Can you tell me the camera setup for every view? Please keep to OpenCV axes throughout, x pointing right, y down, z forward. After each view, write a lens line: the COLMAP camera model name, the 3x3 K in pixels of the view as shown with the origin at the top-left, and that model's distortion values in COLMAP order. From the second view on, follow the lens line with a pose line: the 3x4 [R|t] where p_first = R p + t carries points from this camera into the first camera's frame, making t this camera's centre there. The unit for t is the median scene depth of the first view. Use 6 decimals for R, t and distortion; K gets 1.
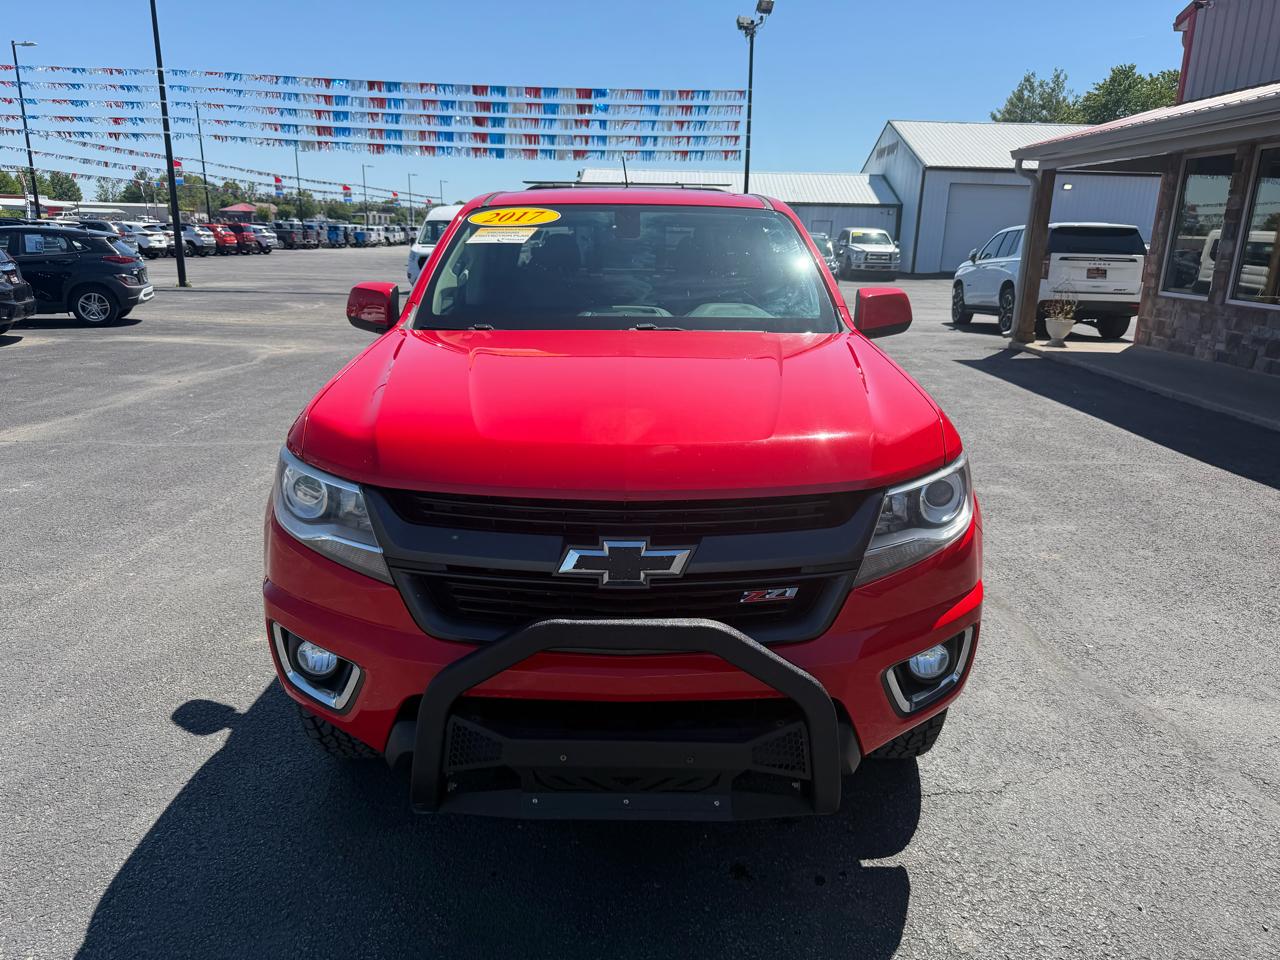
lens RADIAL K [[903.9, 0, 643.0], [0, 903.9, 478.0], [0, 0, 1]] dist [0.028893, -0.039724]
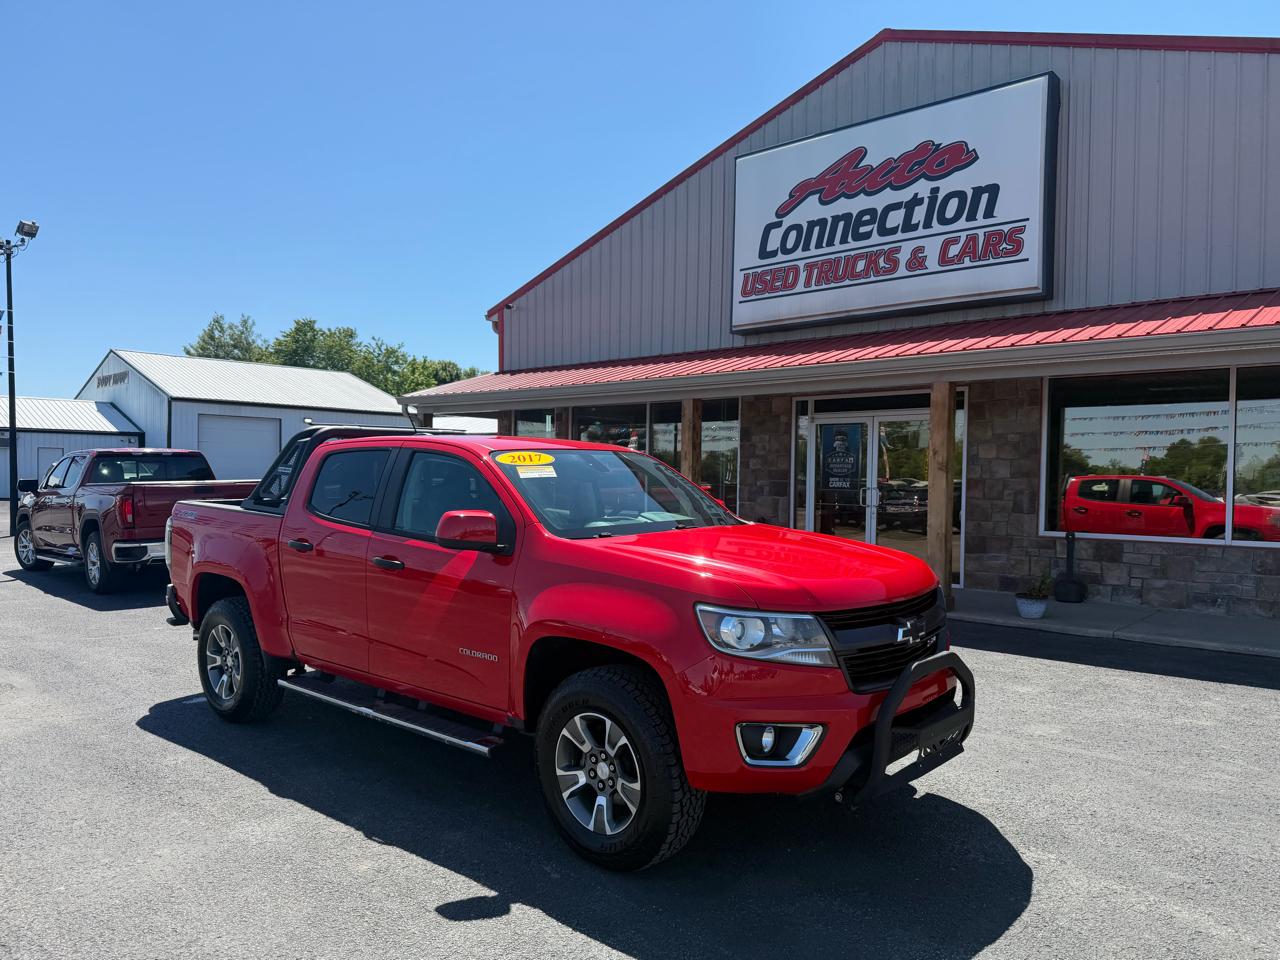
lens RADIAL K [[903.9, 0, 629.6], [0, 903.9, 483.3], [0, 0, 1]] dist [0.028893, -0.039724]
pose [[0.674167, -0.023738, 0.738197, -0.083606], [0.196588, 0.969195, -0.148370, -0.002175], [-0.711935, 0.245147, 0.658066, 0.001919]]
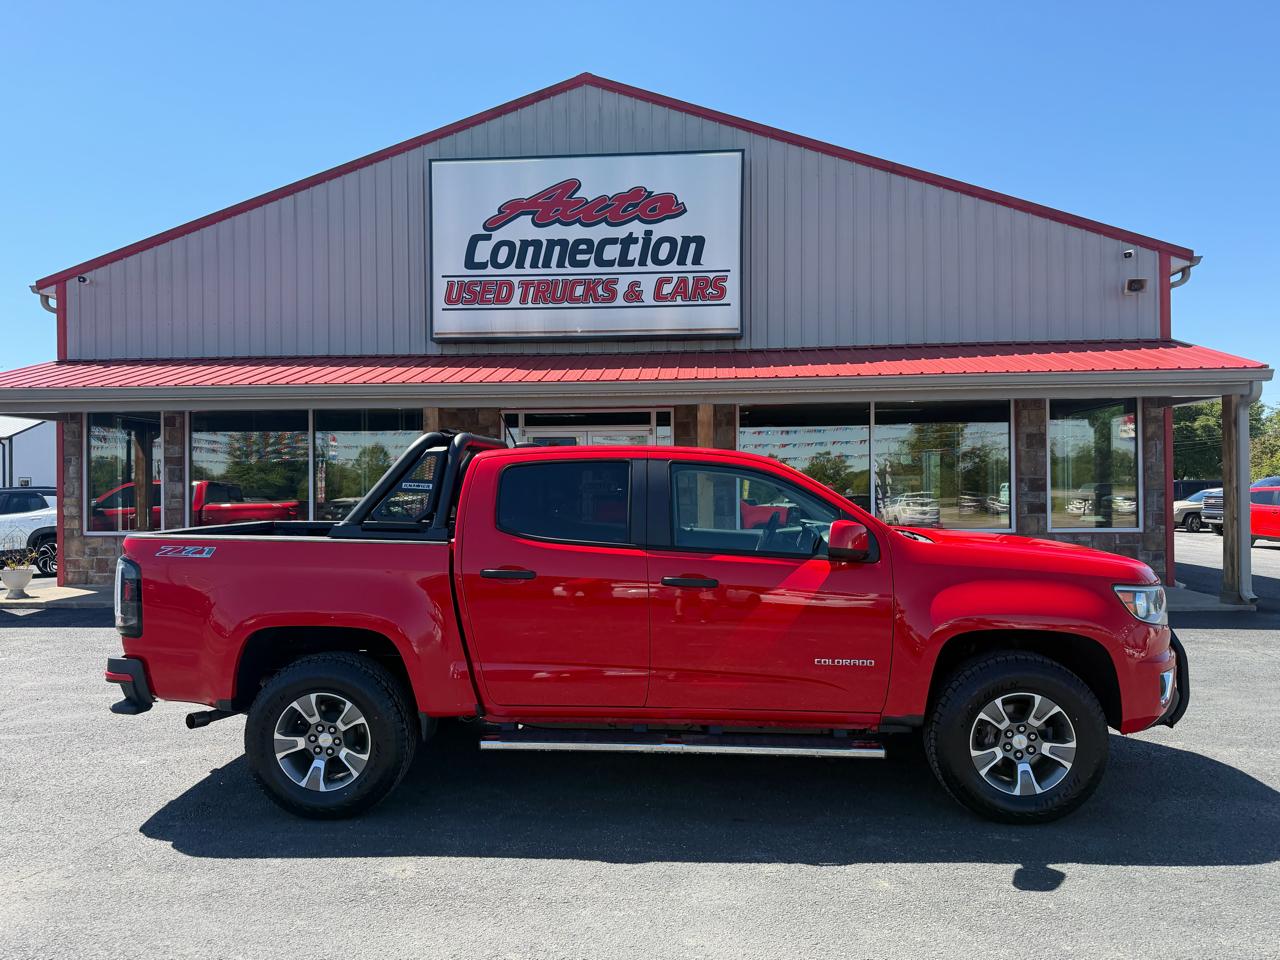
lens RADIAL K [[903.9, 0, 636.0], [0, 903.9, 484.1], [0, 0, 1]] dist [0.028893, -0.039724]
pose [[0.070991, -0.018611, 0.997303, -0.123282], [0.266066, 0.963954, -0.000951, -0.026957], [-0.961337, 0.265416, 0.073383, 0.092431]]
